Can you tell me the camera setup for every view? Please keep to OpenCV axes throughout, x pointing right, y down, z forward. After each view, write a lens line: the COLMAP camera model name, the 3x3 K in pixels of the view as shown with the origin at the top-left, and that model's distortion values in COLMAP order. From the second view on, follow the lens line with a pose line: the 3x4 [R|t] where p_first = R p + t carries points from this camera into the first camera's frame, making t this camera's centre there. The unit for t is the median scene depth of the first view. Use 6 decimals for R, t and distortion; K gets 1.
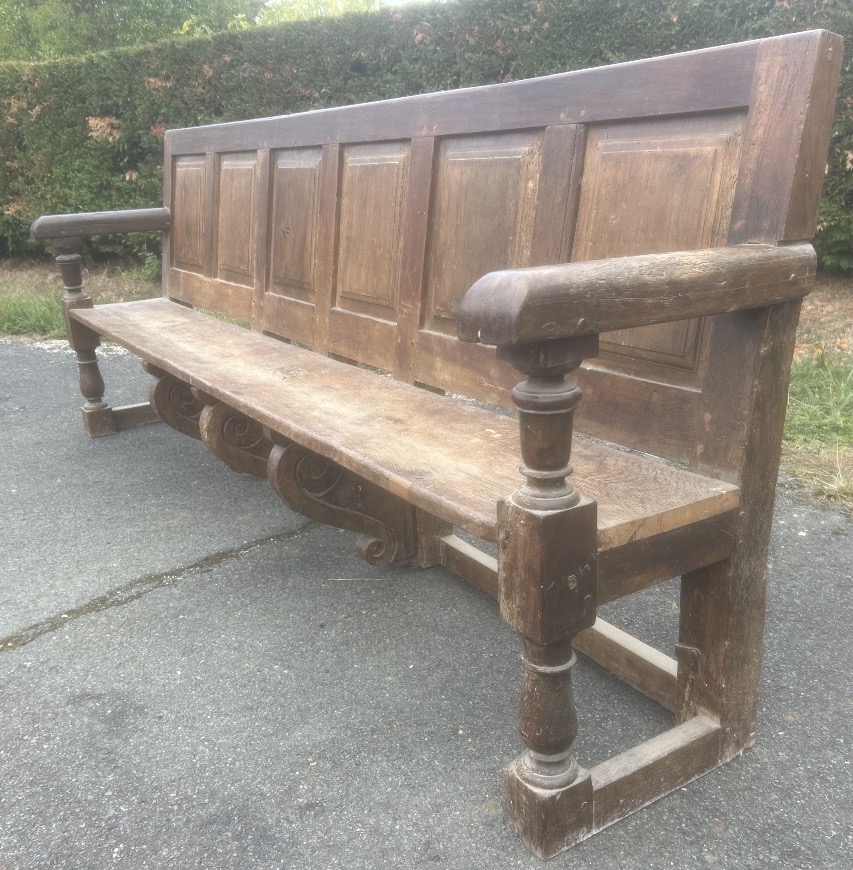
lens RADIAL K [[887.2, 0, 426.5], [0, 887.2, 435.0], [0, 0, 1]] dist [0.039500, -0.045783]
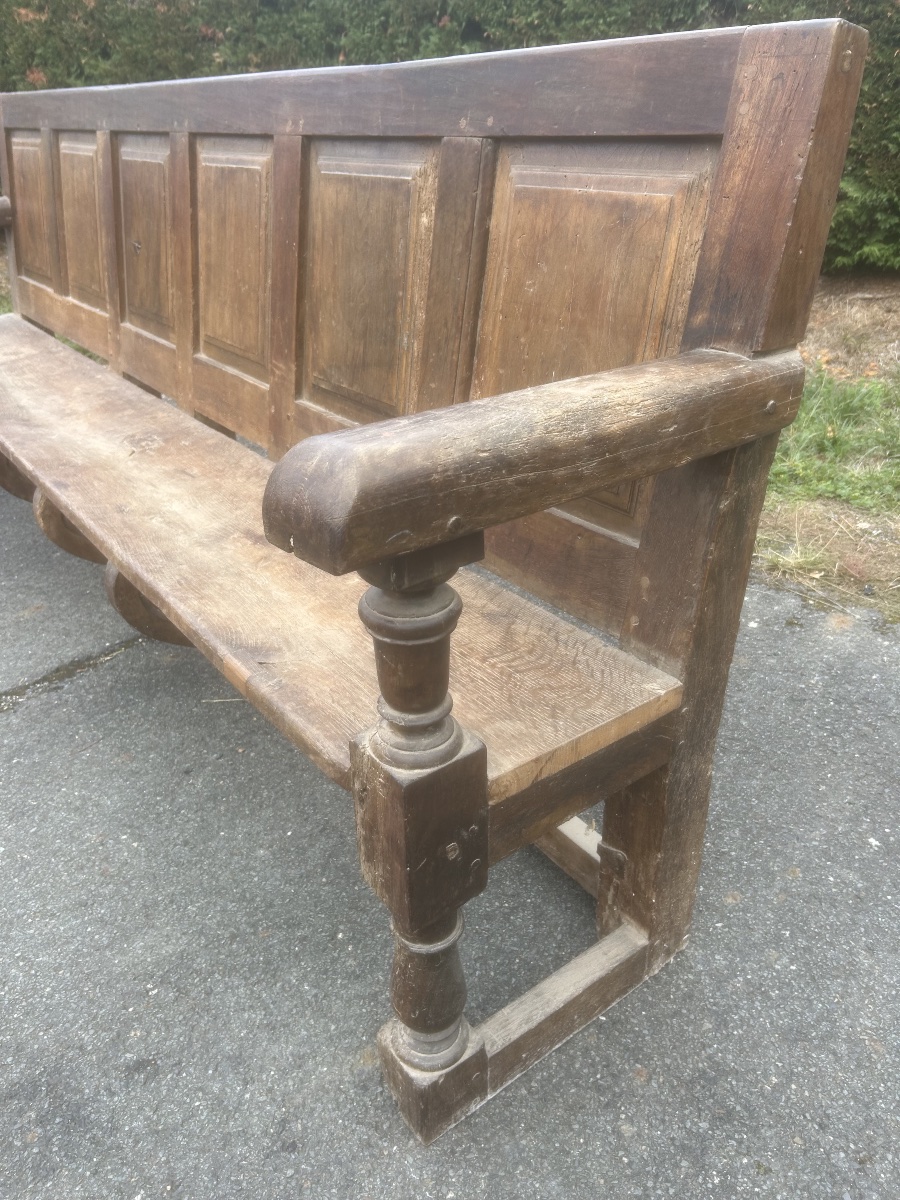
lens RADIAL K [[899.1, 0, 450.0], [0, 899.1, 600.0], [0, 0, 1]] dist [0.037397, -0.045766]
pose [[0.996683, -0.021133, 0.078596, 0.080349], [0.005450, 0.980863, 0.194622, -0.131736], [-0.081204, -0.193548, 0.977724, 0.237299]]
